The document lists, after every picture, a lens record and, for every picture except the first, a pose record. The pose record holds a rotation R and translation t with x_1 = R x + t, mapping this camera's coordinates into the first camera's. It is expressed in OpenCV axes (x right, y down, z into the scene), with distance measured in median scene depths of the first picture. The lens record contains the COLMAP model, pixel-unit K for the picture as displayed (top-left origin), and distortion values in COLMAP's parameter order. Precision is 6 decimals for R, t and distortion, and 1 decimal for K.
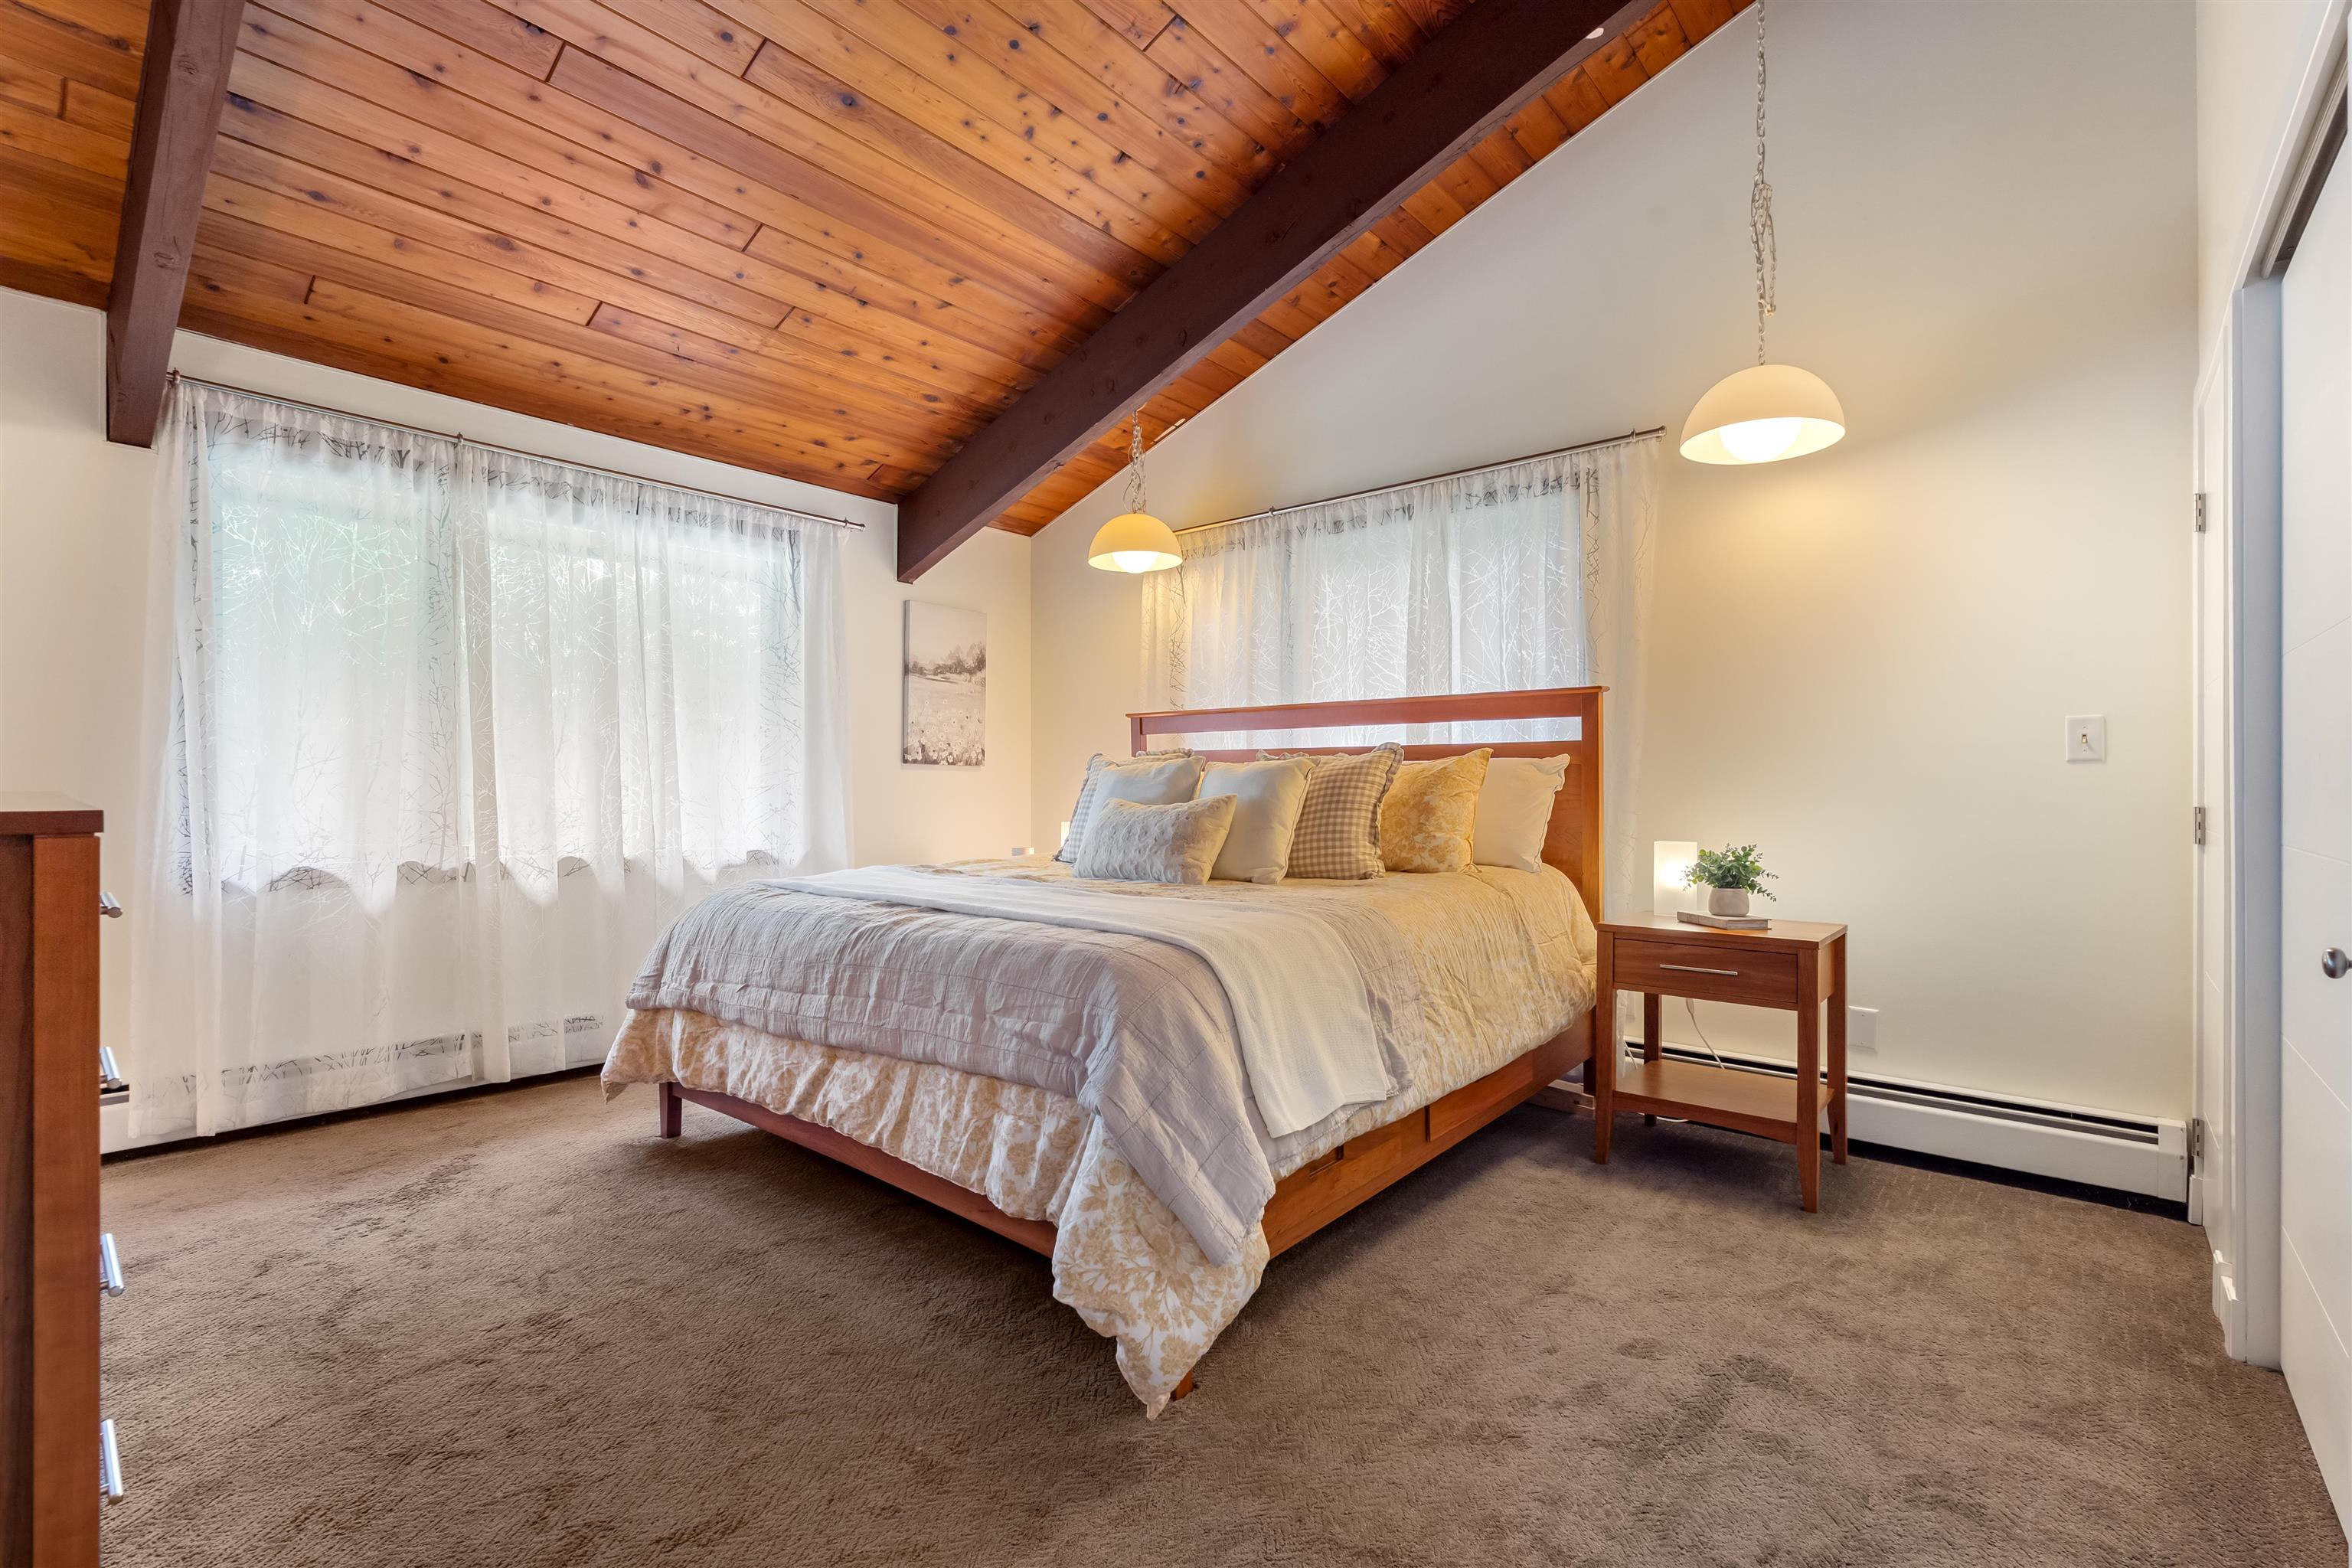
lens RADIAL K [[1025.3, 0, 1173.3], [0, 1025.3, 791.9], [0, 0, 1]] dist [-0.004544, -0.000241]
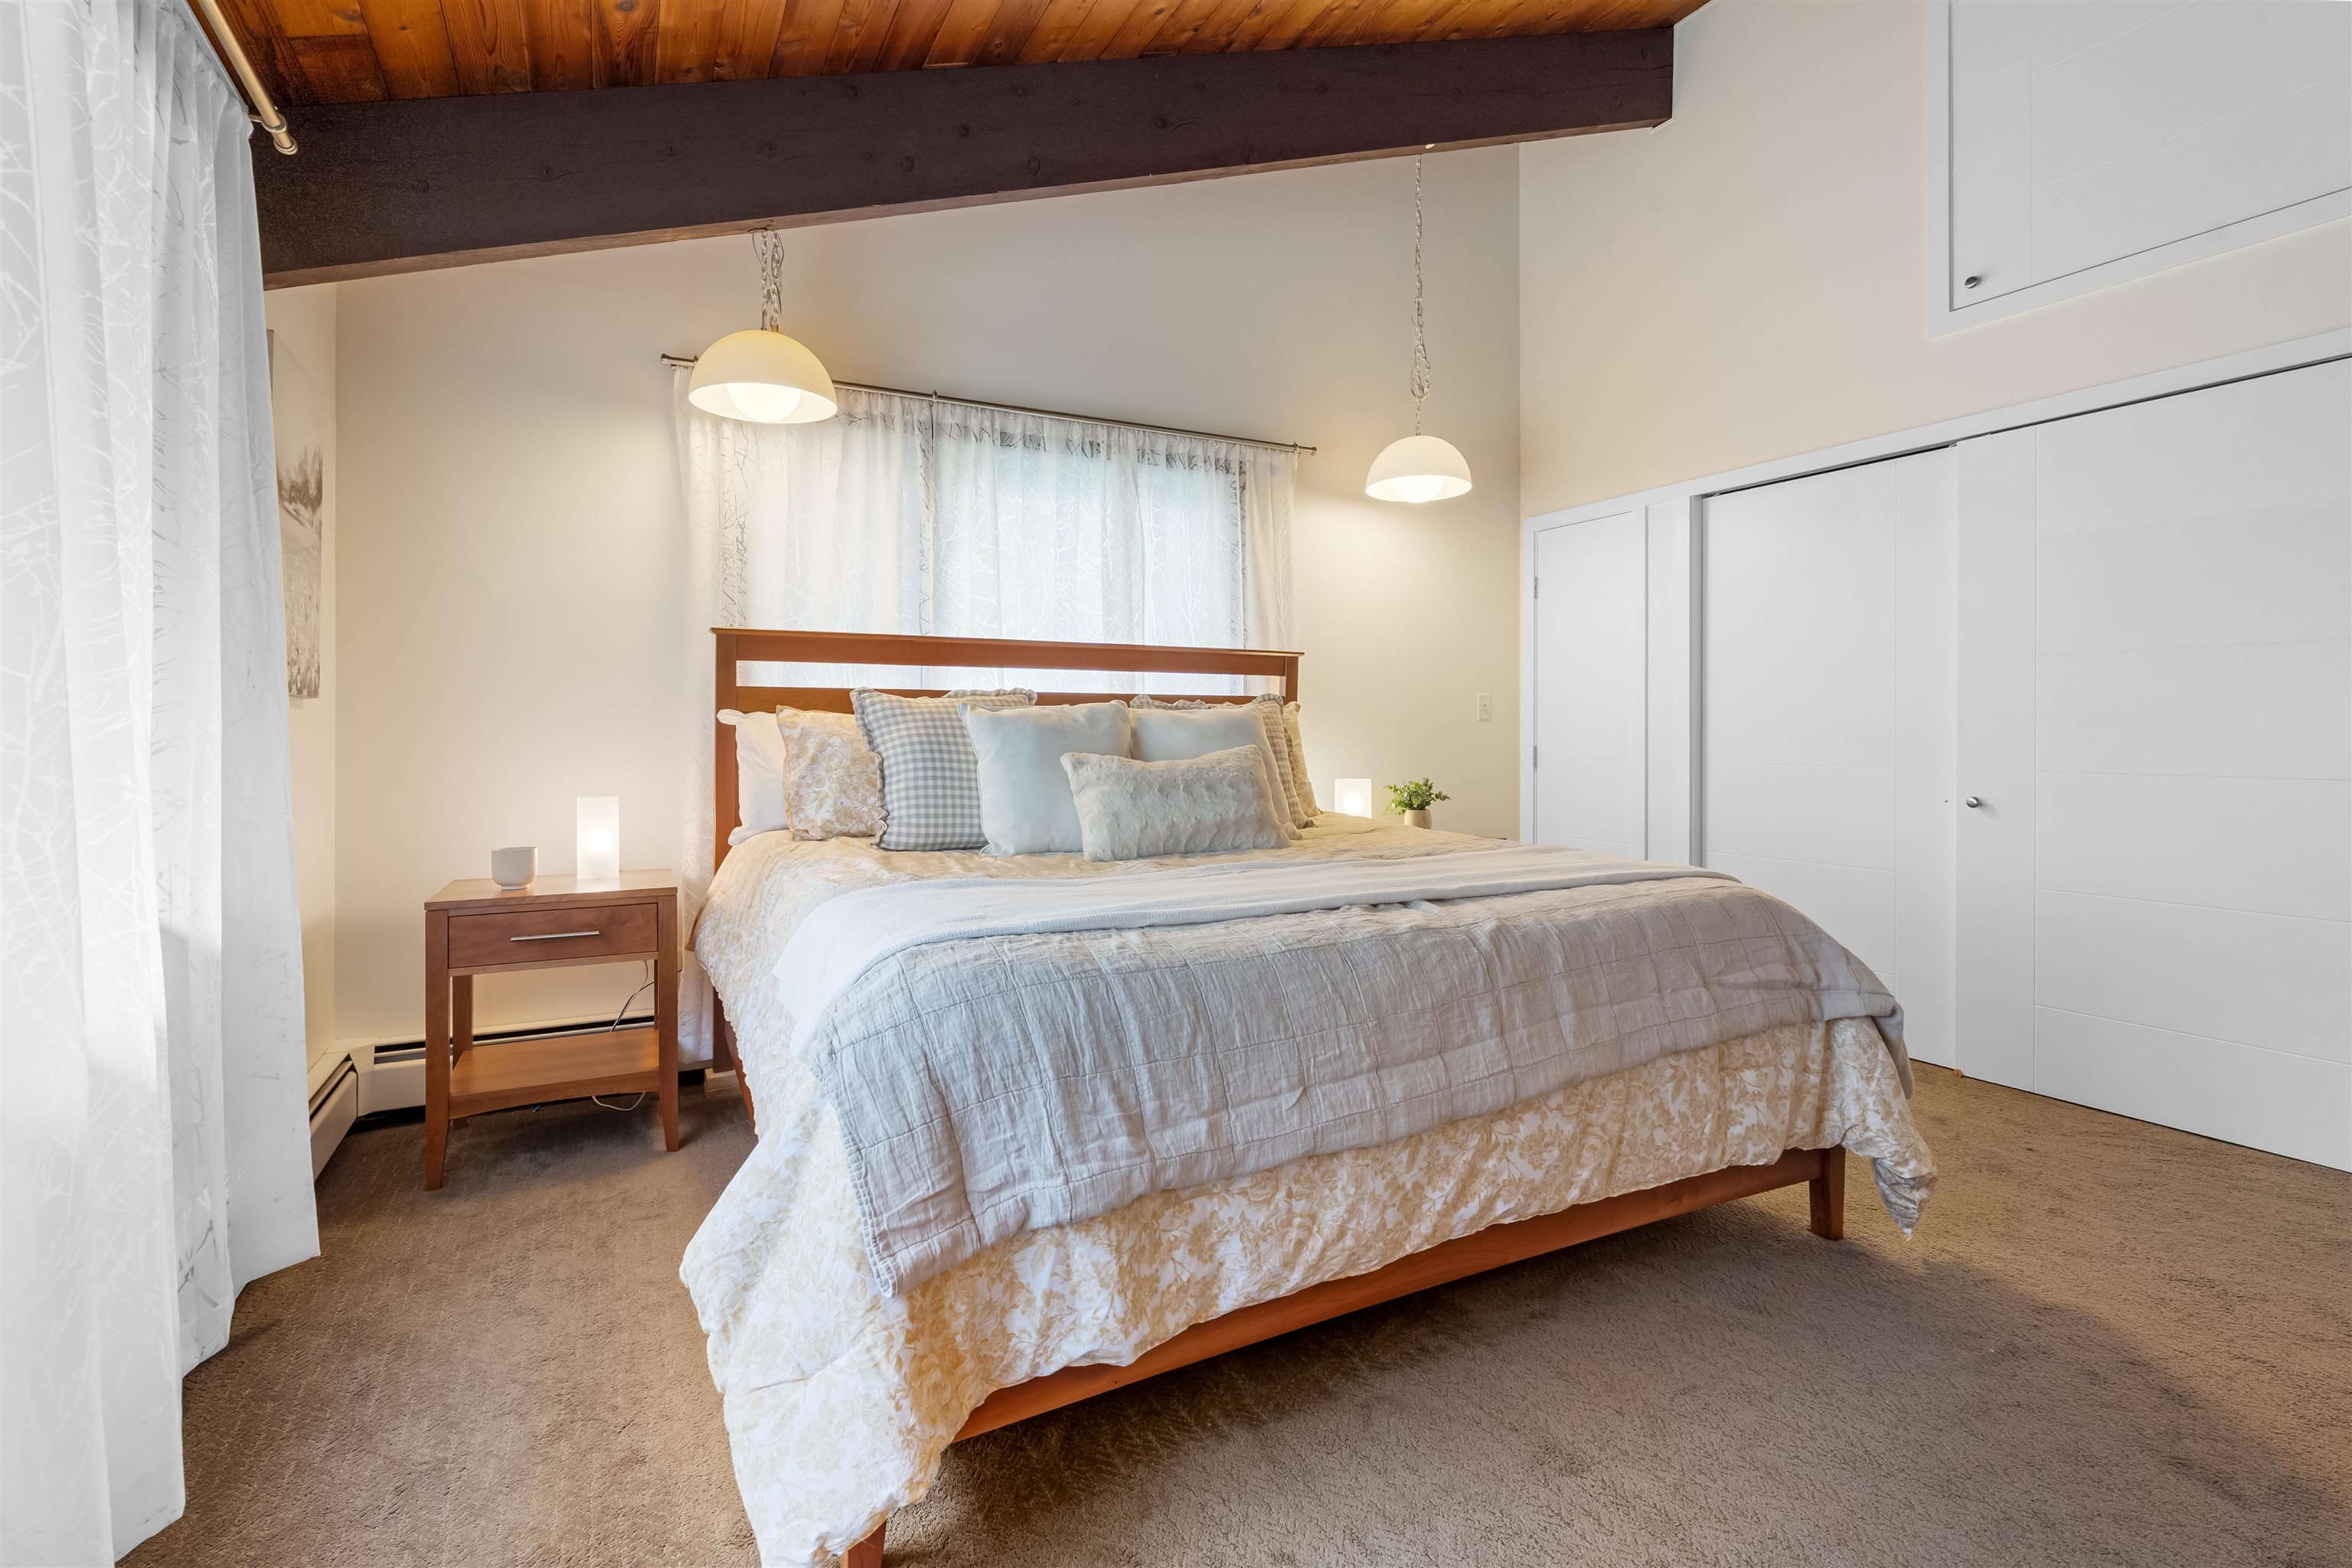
lens RADIAL K [[1067.4, 0, 1139.2], [0, 1067.4, 738.5], [0, 0, 1]] dist [-0.018018, -0.000781]
pose [[0.388878, -0.001496, 0.921288, -0.739654], [0.005569, 0.999984, -0.000726, -0.002821], [-0.921273, 0.005413, 0.388880, 0.637497]]
